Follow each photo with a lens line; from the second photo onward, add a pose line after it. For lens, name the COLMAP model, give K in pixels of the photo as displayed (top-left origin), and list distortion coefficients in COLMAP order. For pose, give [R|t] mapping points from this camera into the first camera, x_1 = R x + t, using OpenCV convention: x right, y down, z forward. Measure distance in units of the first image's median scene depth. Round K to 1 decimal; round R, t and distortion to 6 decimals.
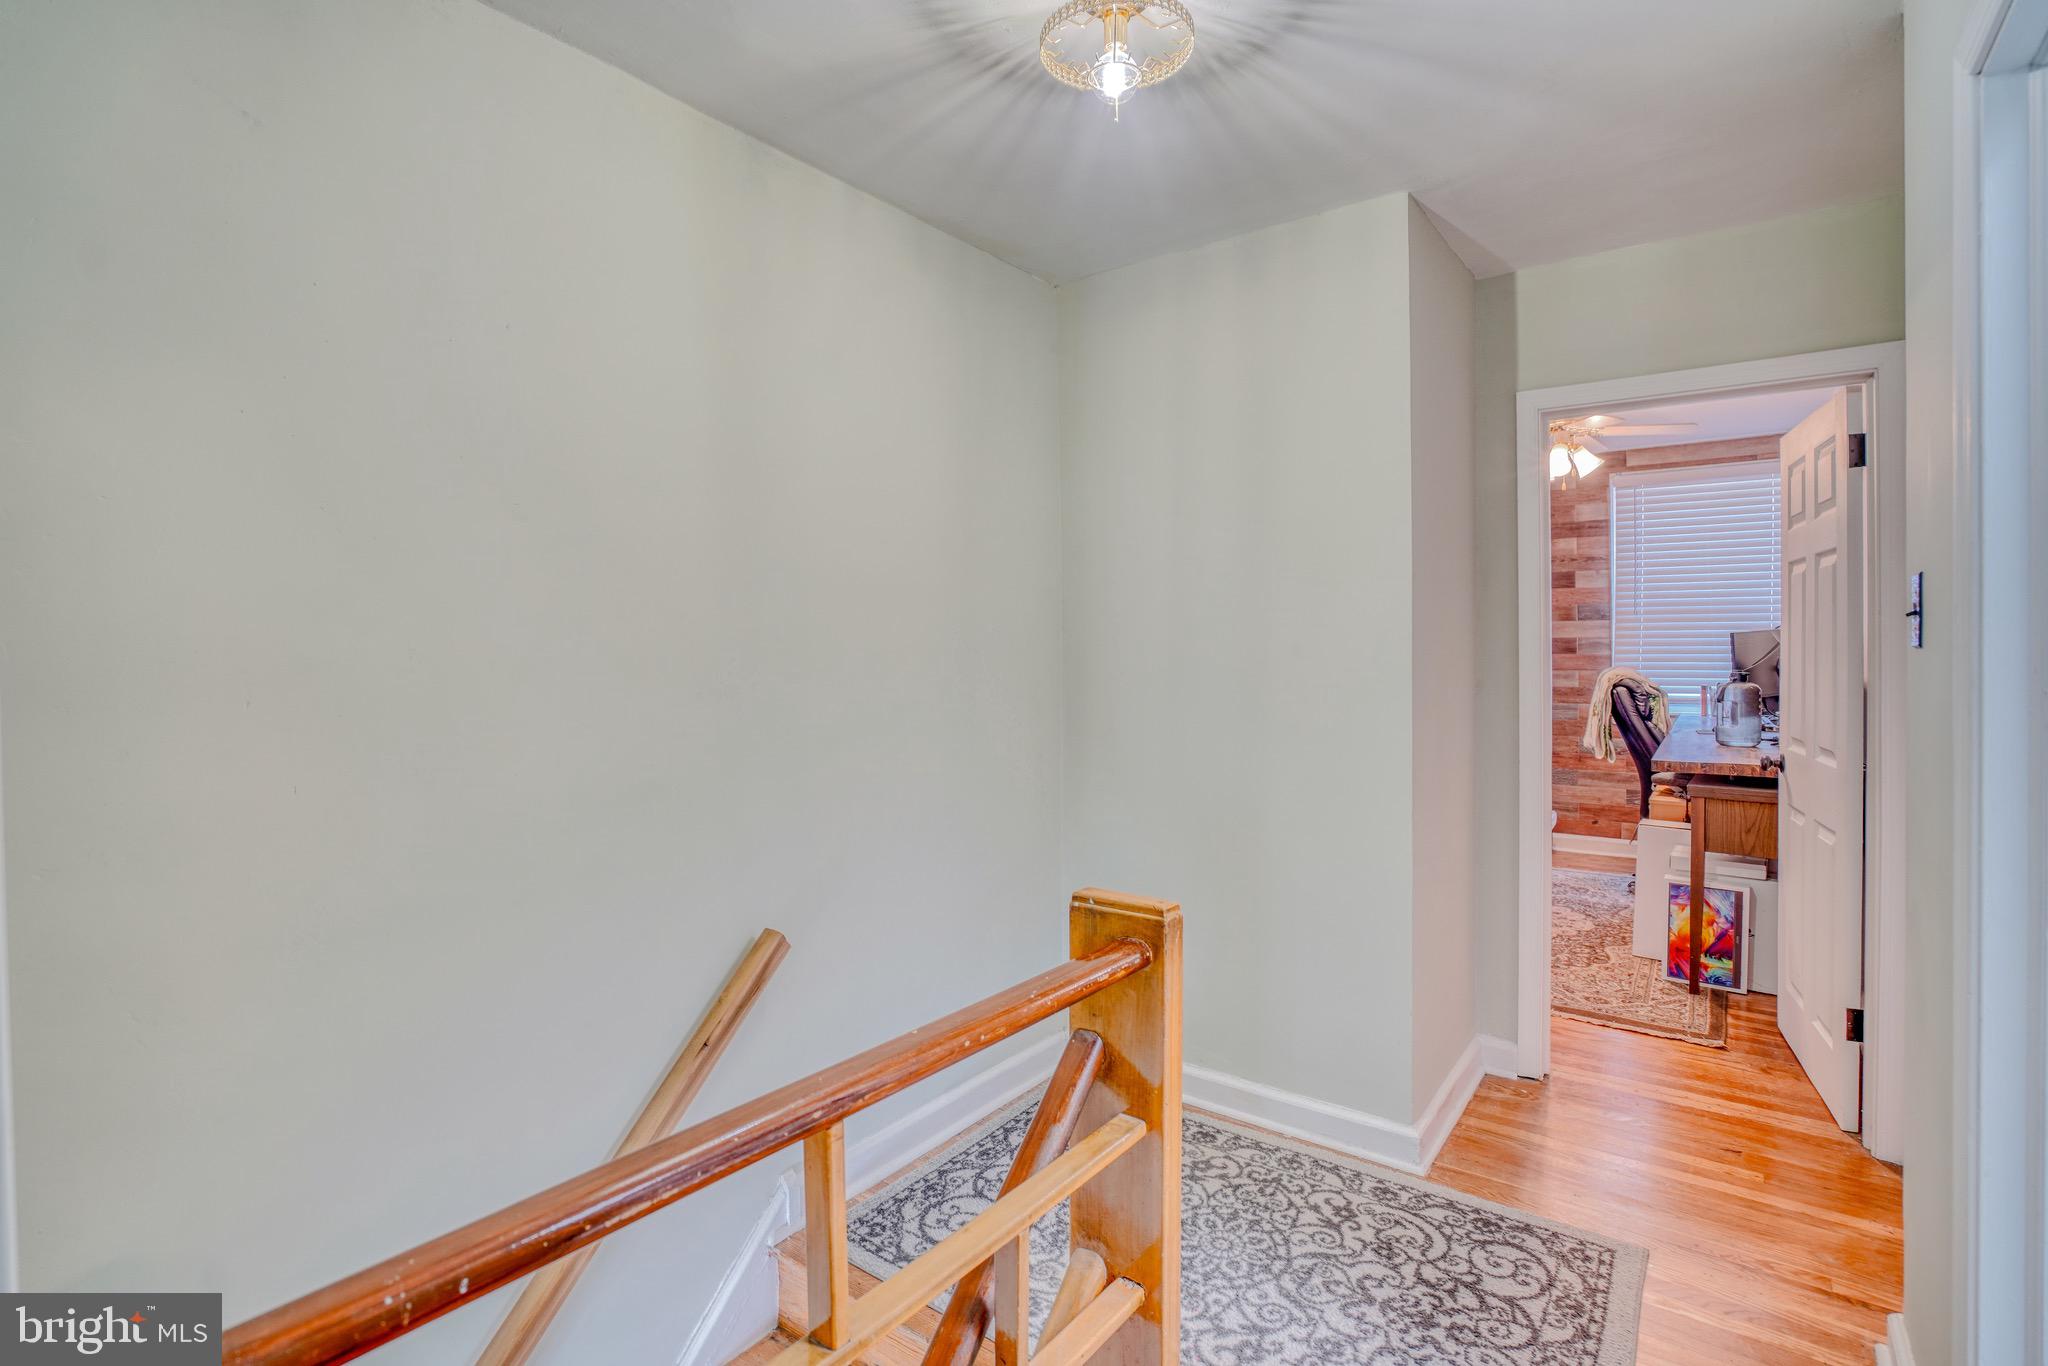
lens RADIAL K [[995.1, 0, 1026.5], [0, 995.1, 719.4], [0, 0, 1]] dist [-0.068322, 0.032033]
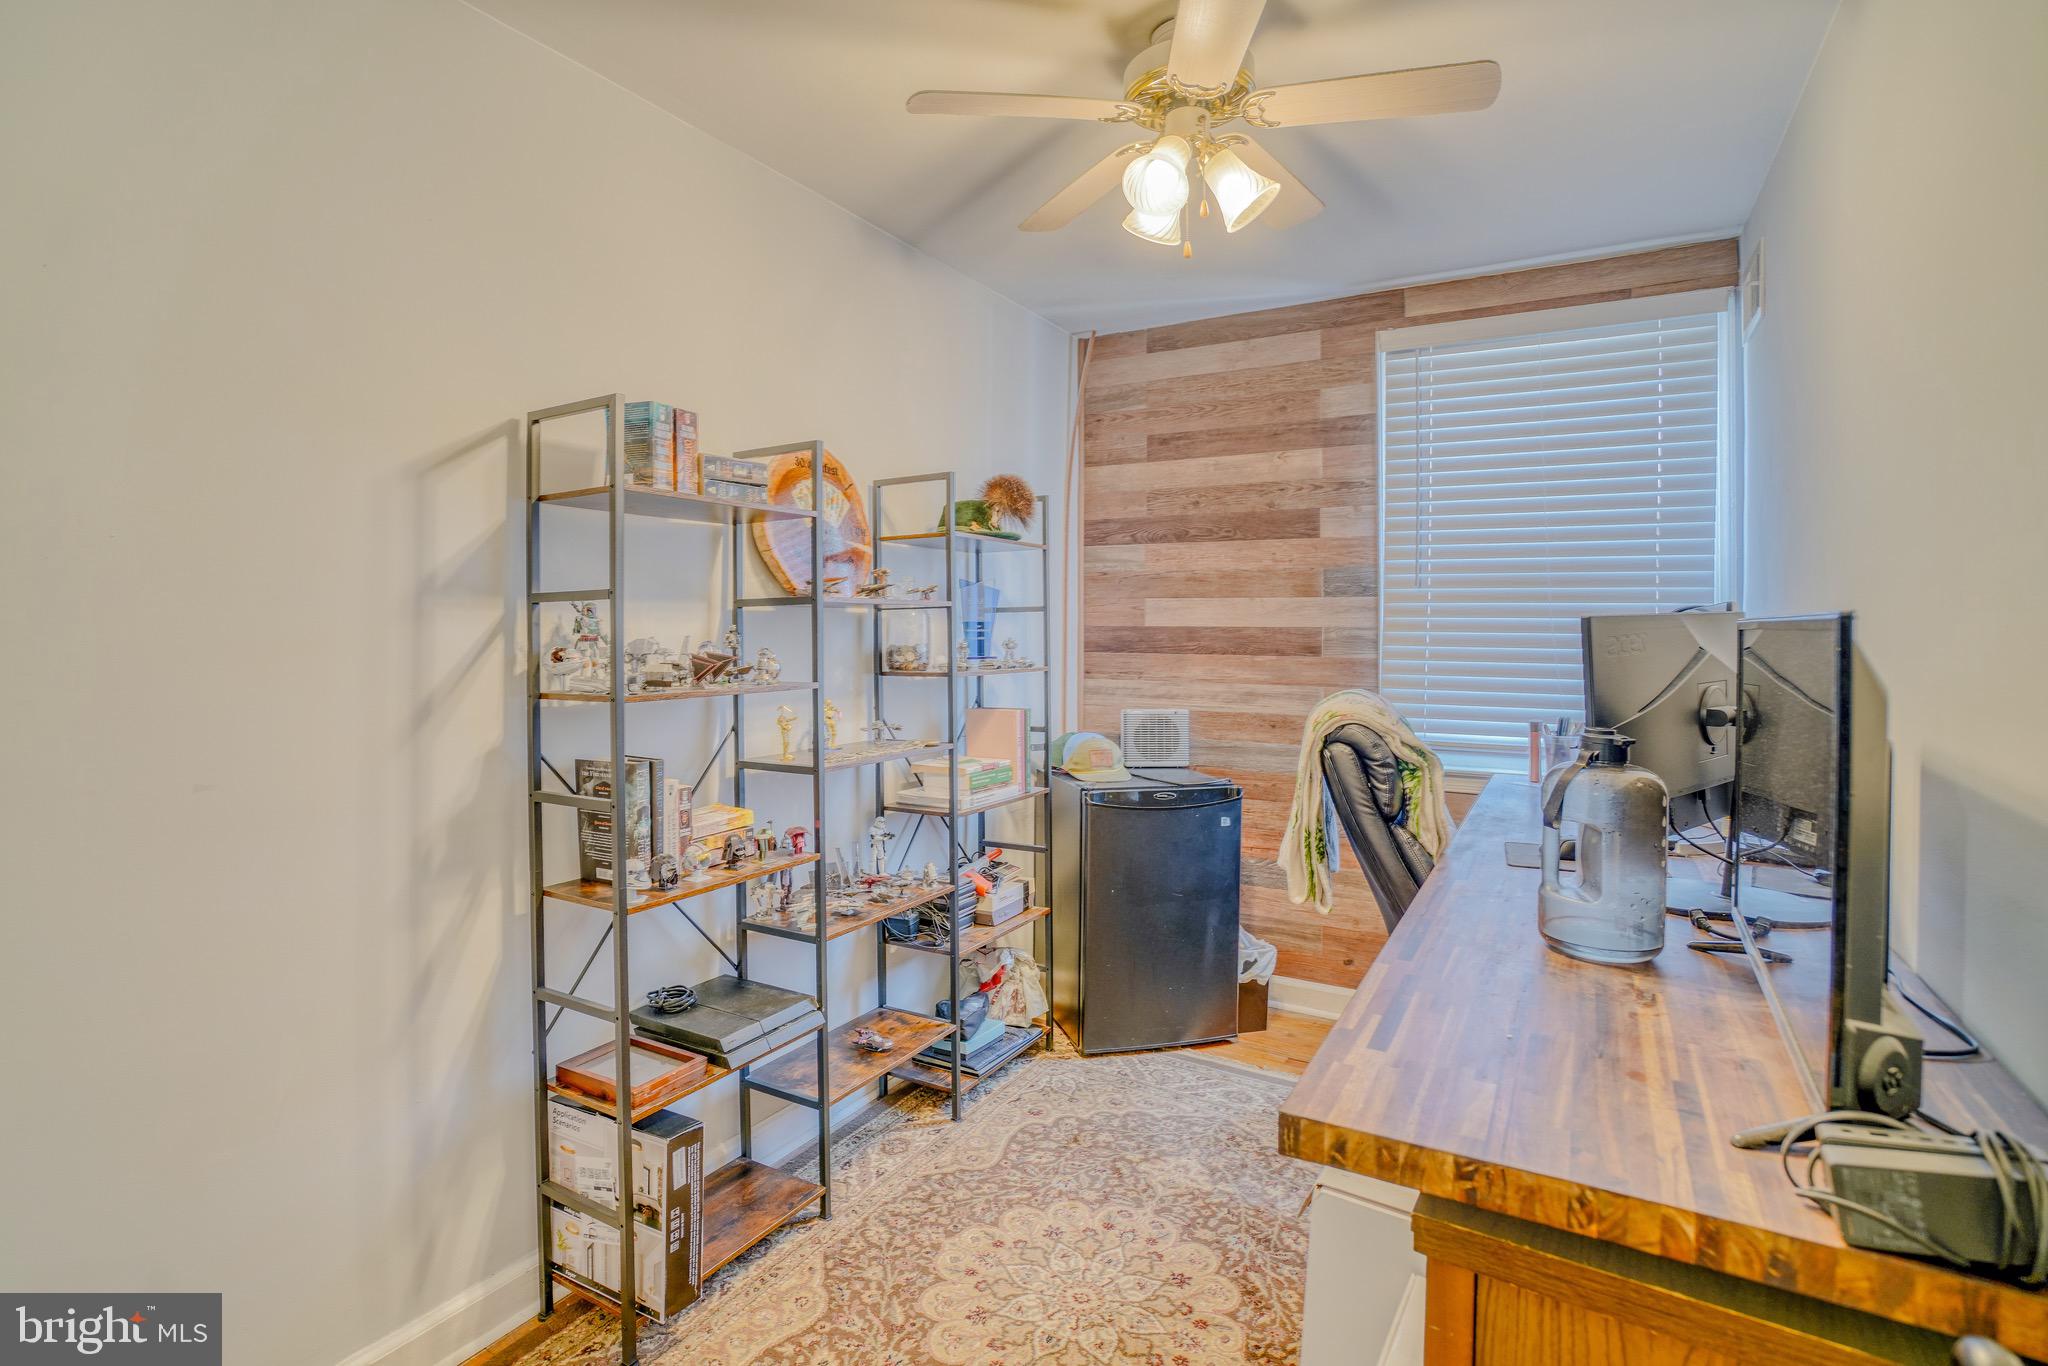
lens RADIAL K [[995.1, 0, 1026.5], [0, 995.1, 719.4], [0, 0, 1]] dist [-0.068322, 0.032033]
pose [[0.993884, -0.001705, 0.110419, 0.362030], [0.000130, 0.999898, 0.014267, -0.042983], [-0.110432, -0.014166, 0.993783, 0.496893]]
